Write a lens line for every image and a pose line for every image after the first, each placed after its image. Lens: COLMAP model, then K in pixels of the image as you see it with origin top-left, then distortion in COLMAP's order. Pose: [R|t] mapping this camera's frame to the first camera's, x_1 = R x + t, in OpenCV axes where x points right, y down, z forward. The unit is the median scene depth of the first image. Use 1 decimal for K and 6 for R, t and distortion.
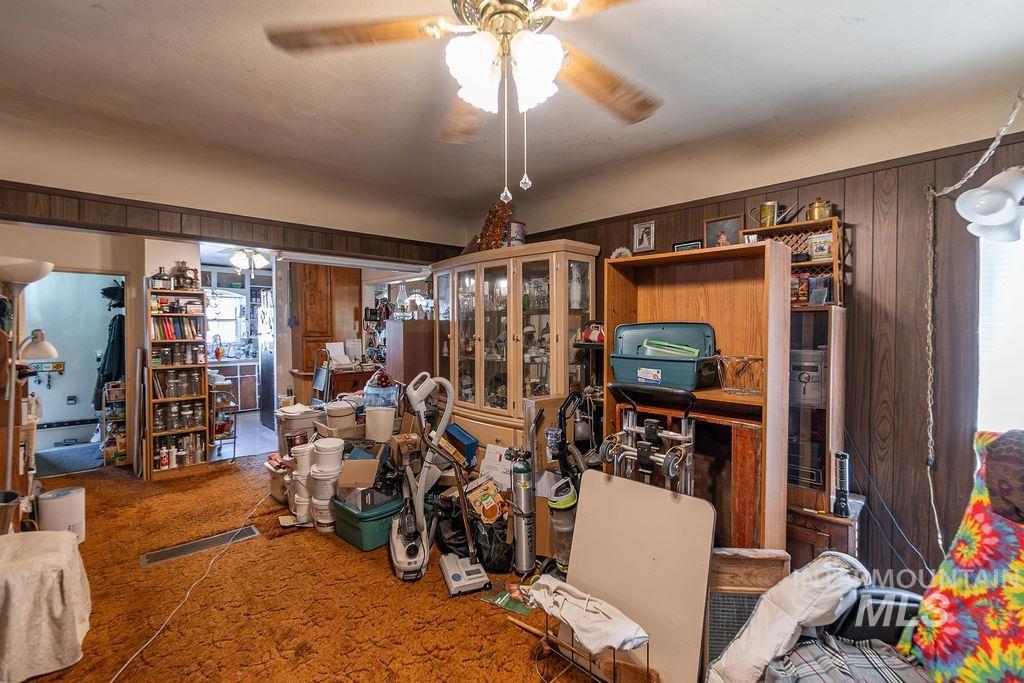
lens RADIAL K [[441.3, 0, 511.9], [0, 441.3, 333.3], [0, 0, 1]] dist [-0.006484, 0.001601]
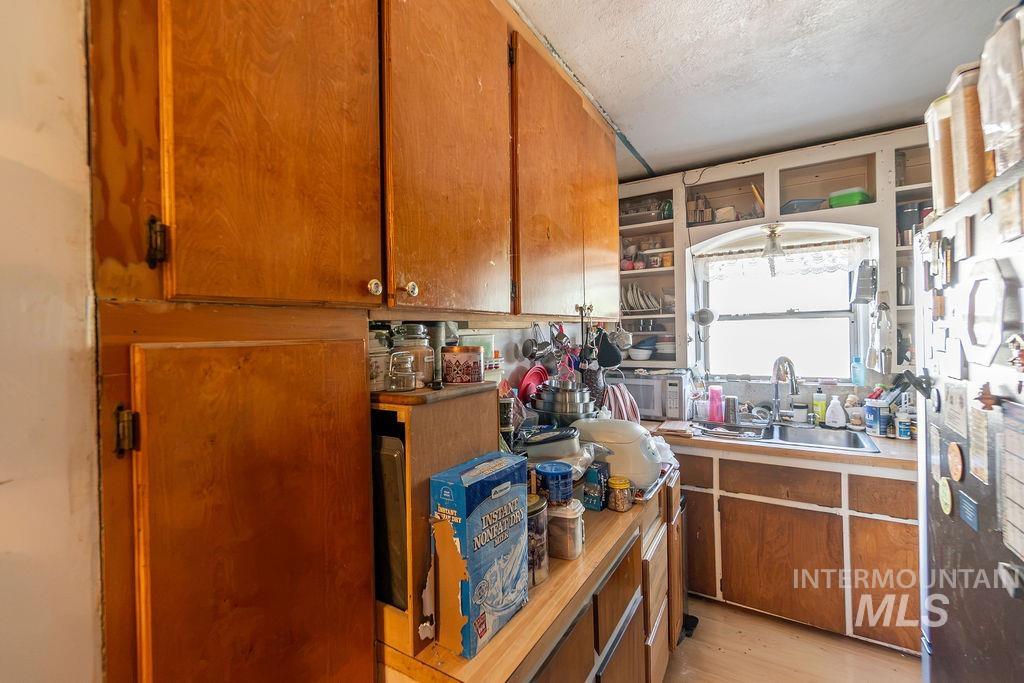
lens RADIAL K [[441.3, 0, 511.0], [0, 441.3, 335.5], [0, 0, 1]] dist [-0.006484, 0.001601]
pose [[0.253261, -0.003687, -0.967391, -0.678524], [0.007363, 0.999971, -0.001884, -0.025361], [0.967370, -0.006646, 0.253281, 1.217254]]
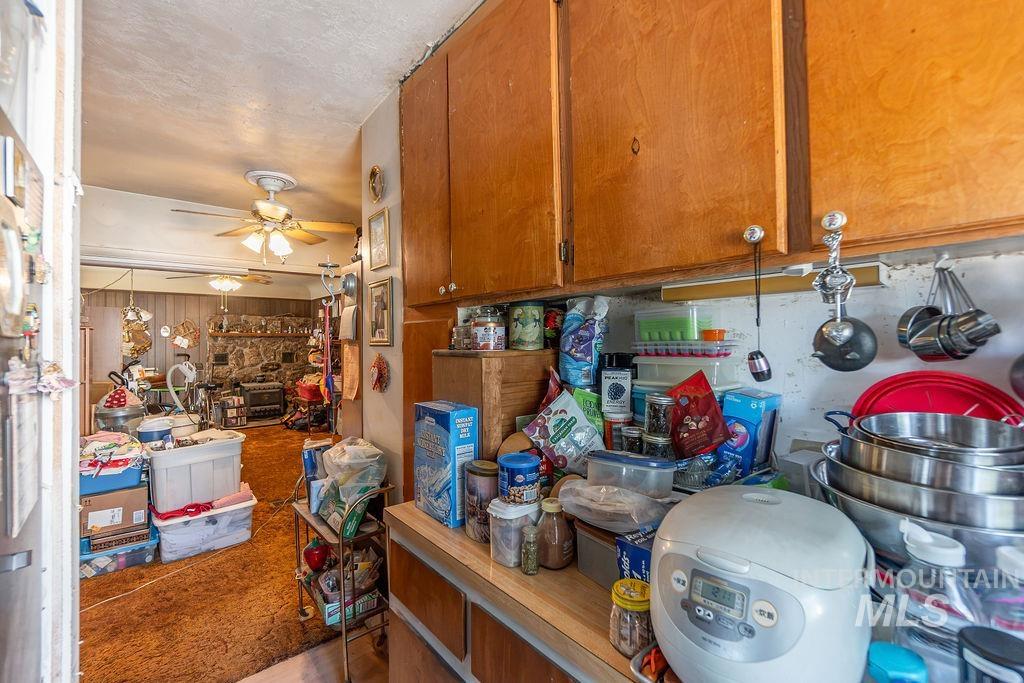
lens RADIAL K [[441.3, 0, 509.4], [0, 441.3, 338.5], [0, 0, 1]] dist [-0.006484, 0.001601]
pose [[-0.997773, 0.009563, 0.066015, -1.034347], [0.010116, 0.999916, 0.008046, -0.006974], [-0.065933, 0.008696, -0.997786, 1.658530]]
